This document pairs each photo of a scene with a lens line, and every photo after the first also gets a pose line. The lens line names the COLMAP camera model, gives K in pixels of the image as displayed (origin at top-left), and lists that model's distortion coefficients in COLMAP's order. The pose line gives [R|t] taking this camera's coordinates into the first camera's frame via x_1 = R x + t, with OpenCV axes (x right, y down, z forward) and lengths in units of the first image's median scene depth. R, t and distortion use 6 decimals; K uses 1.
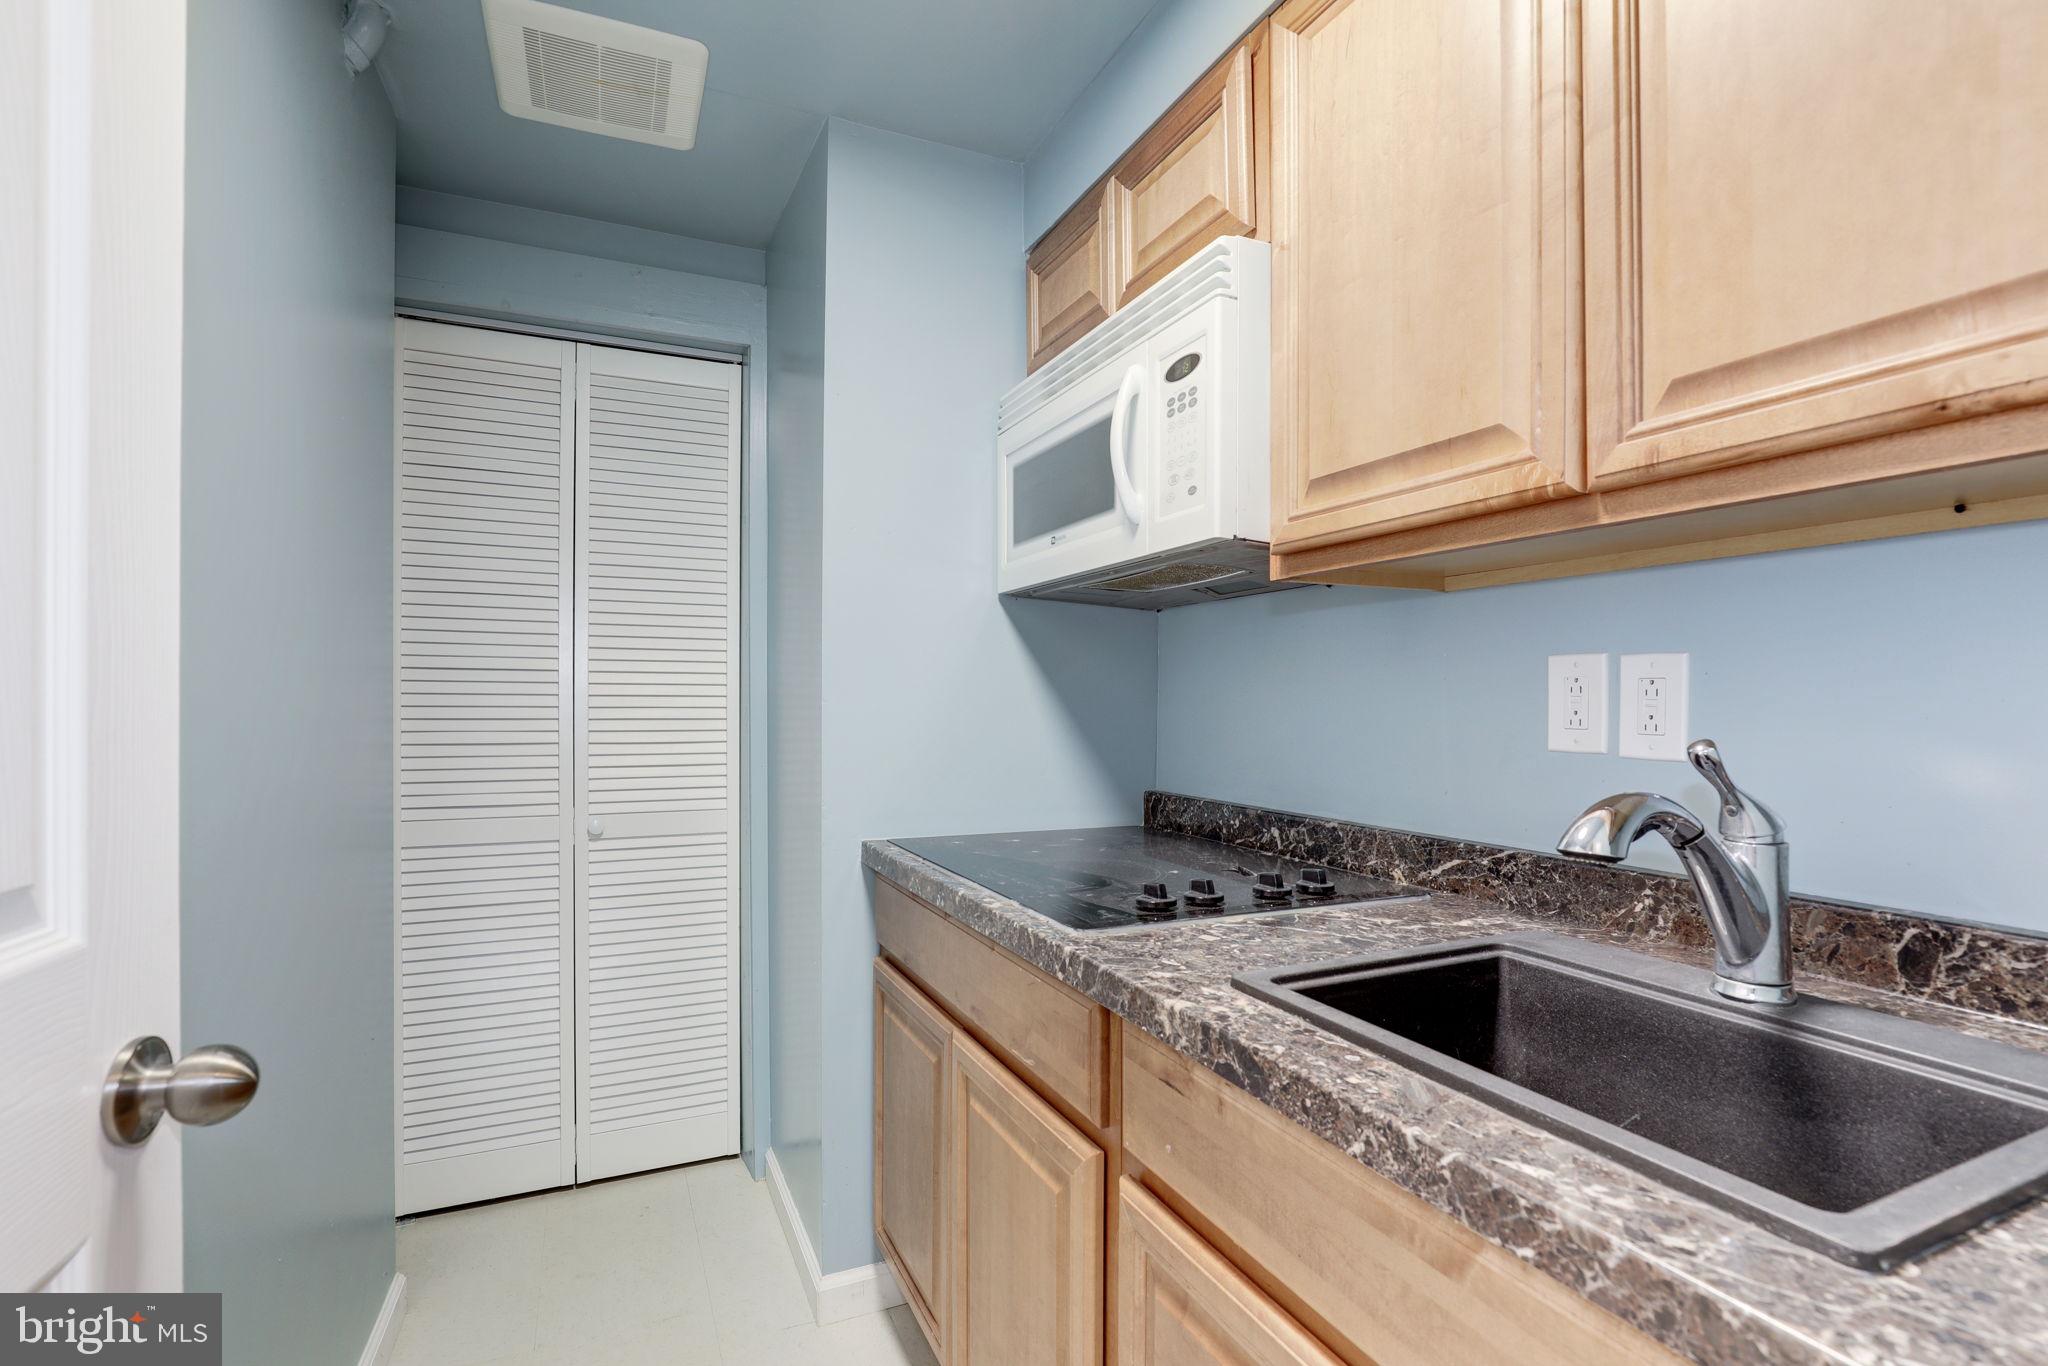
lens RADIAL K [[938.4, 0, 1027.4], [0, 938.4, 683.8], [0, 0, 1]] dist [-0.020822, 0.003172]
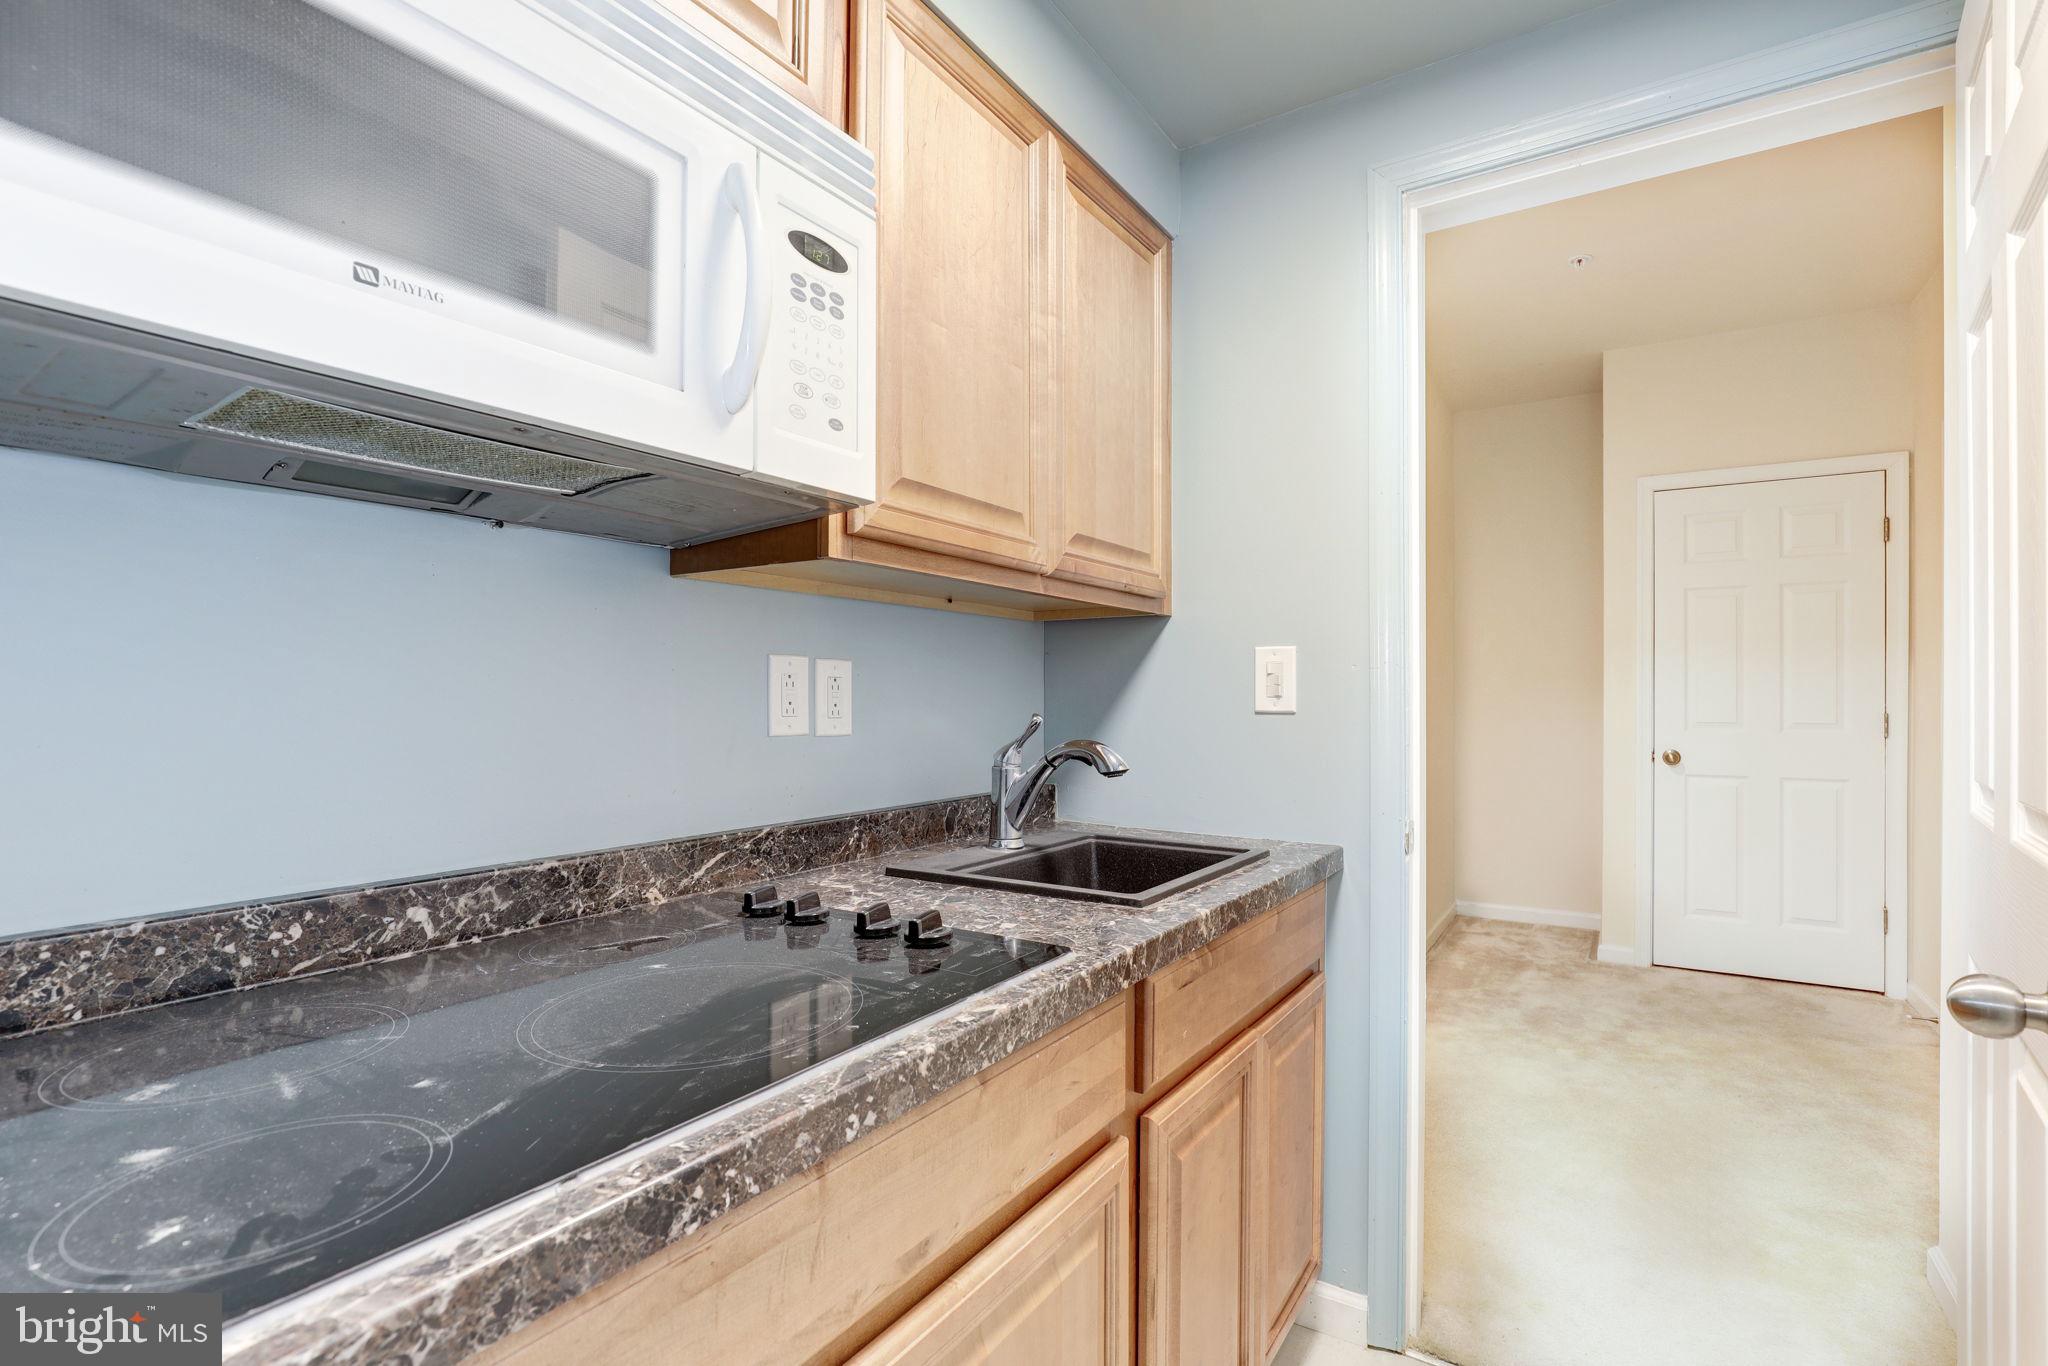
lens RADIAL K [[938.4, 0, 1030.5], [0, 938.4, 700.2], [0, 0, 1]] dist [-0.020822, 0.003172]
pose [[-0.524255, -0.005242, 0.851545, -0.563871], [-0.013929, 0.999900, -0.002420, 0.022612], [-0.851447, -0.013130, -0.524276, 1.242529]]
